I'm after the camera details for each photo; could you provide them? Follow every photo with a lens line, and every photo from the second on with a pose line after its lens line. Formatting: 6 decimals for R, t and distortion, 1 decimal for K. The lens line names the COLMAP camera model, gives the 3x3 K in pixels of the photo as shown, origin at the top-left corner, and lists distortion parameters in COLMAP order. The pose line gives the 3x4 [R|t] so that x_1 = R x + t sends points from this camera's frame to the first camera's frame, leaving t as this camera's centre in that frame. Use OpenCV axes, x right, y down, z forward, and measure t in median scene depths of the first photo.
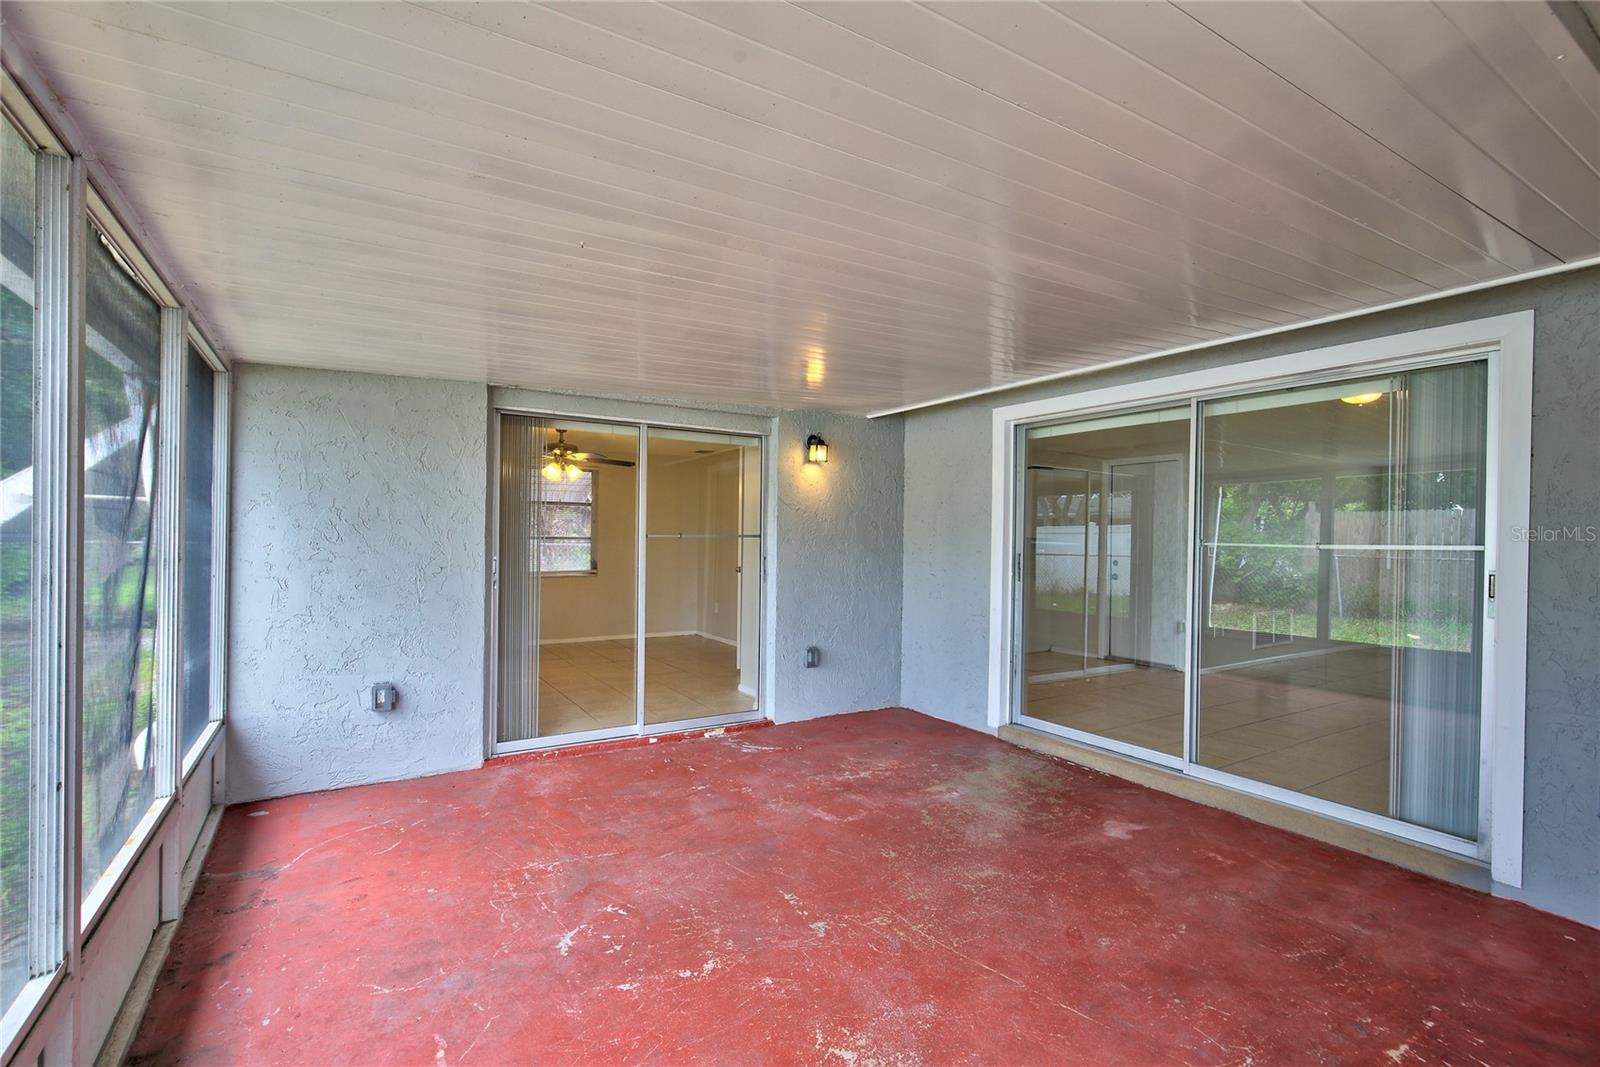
lens RADIAL K [[723.6, 0, 800.4], [0, 723.6, 542.8], [0, 0, 1]] dist [0.001054, 0.000658]
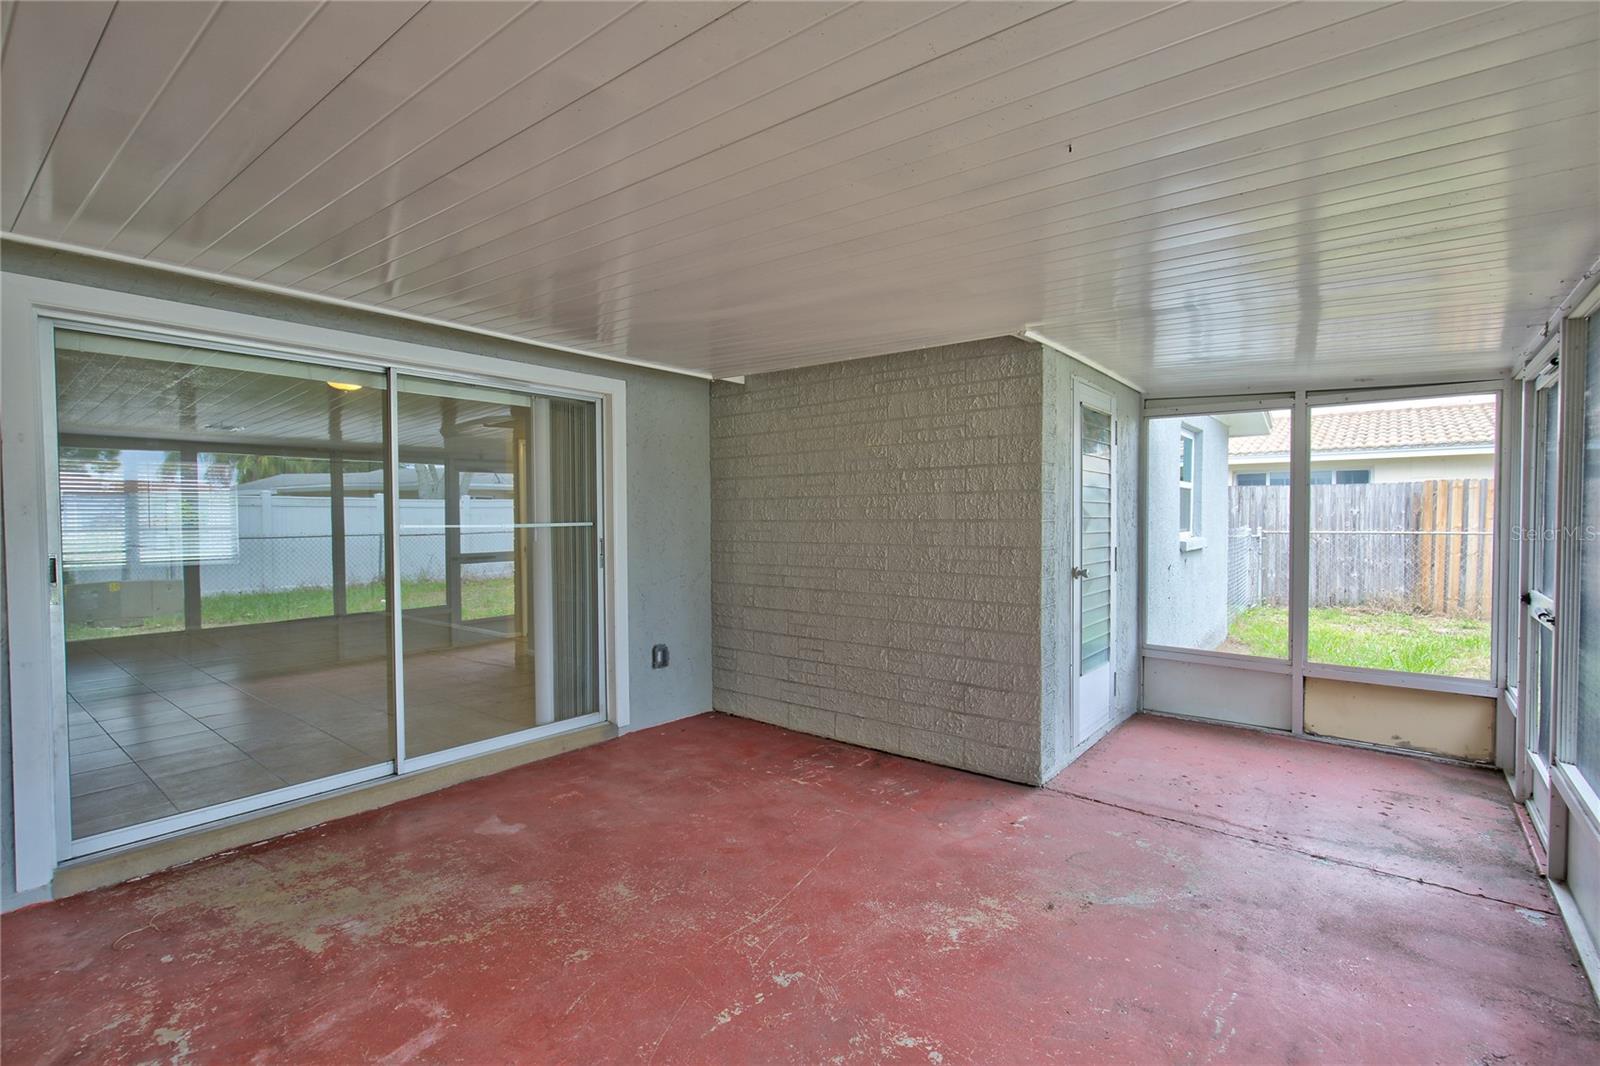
lens RADIAL K [[723.6, 0, 799.1], [0, 723.6, 533.5], [0, 0, 1]] dist [0.001054, 0.000658]
pose [[-0.313811, -0.034639, 0.948853, -0.578270], [0.010705, 0.999142, 0.040015, -0.025169], [-0.949425, 0.022714, -0.313171, 0.921029]]
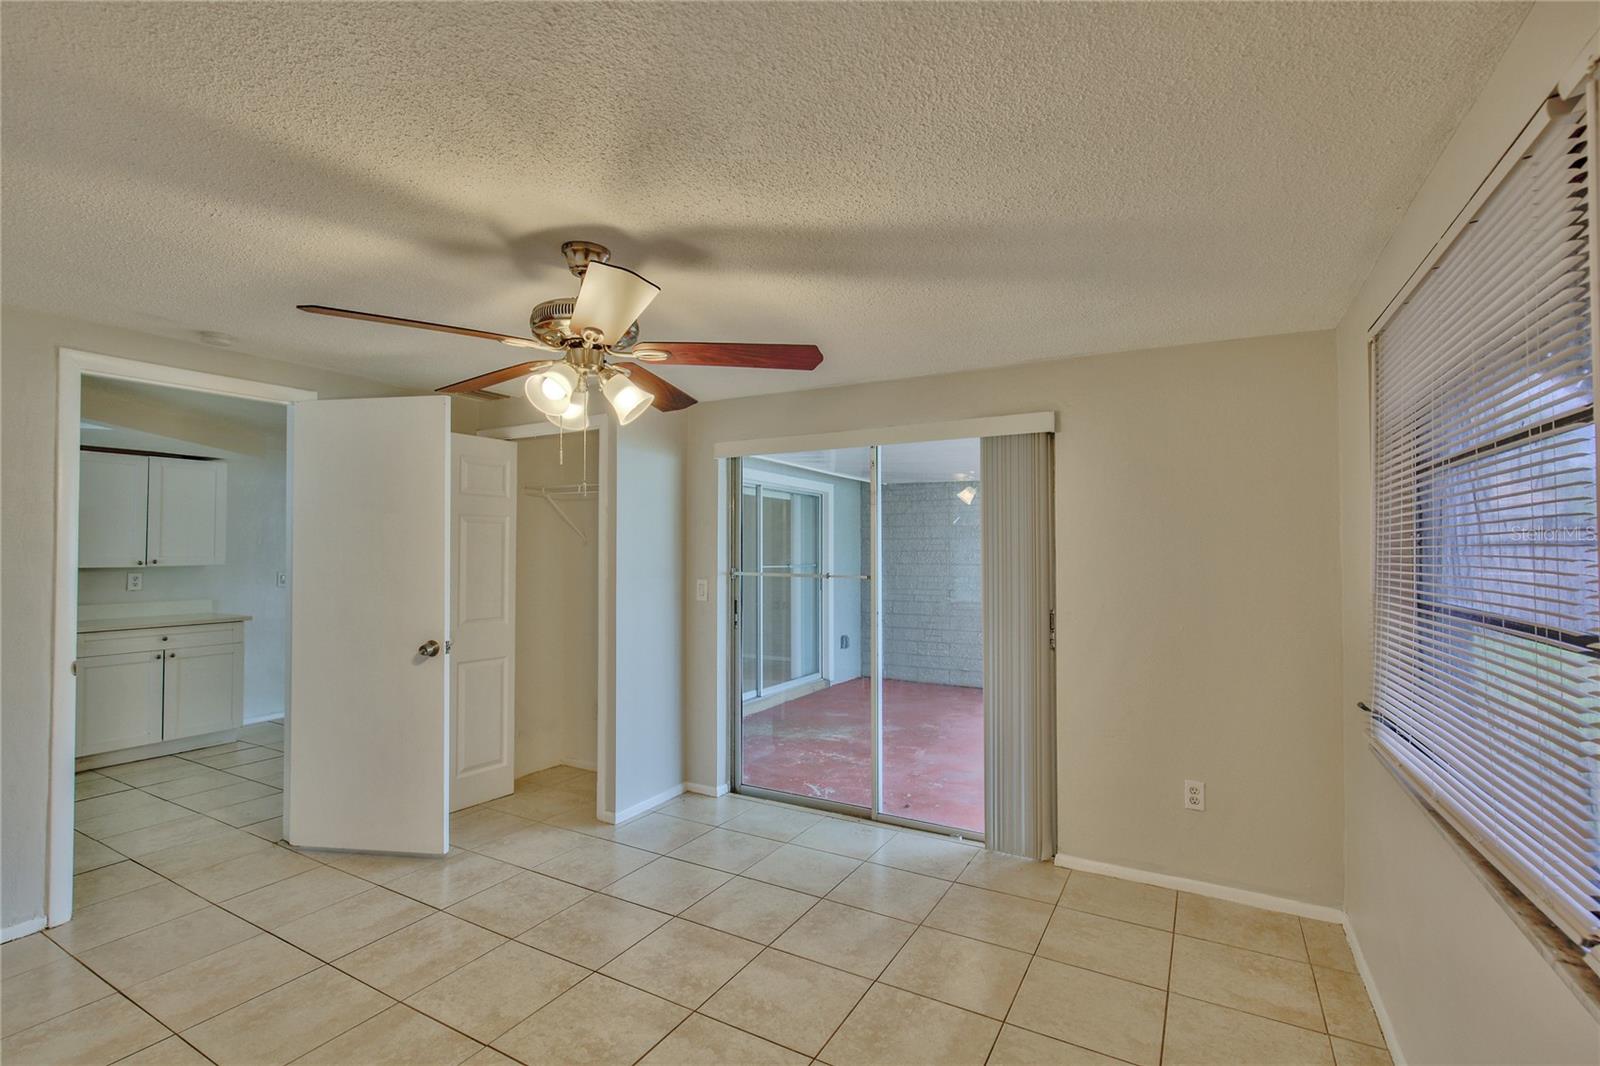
lens RADIAL K [[723.6, 0, 800.0], [0, 723.6, 539.1], [0, 0, 1]] dist [0.001054, 0.000658]
pose [[-0.470242, 0.001422, 0.882536, -1.242769], [-0.001360, 0.999996, -0.002335, -0.072221], [-0.882536, -0.002298, -0.470239, 2.020179]]
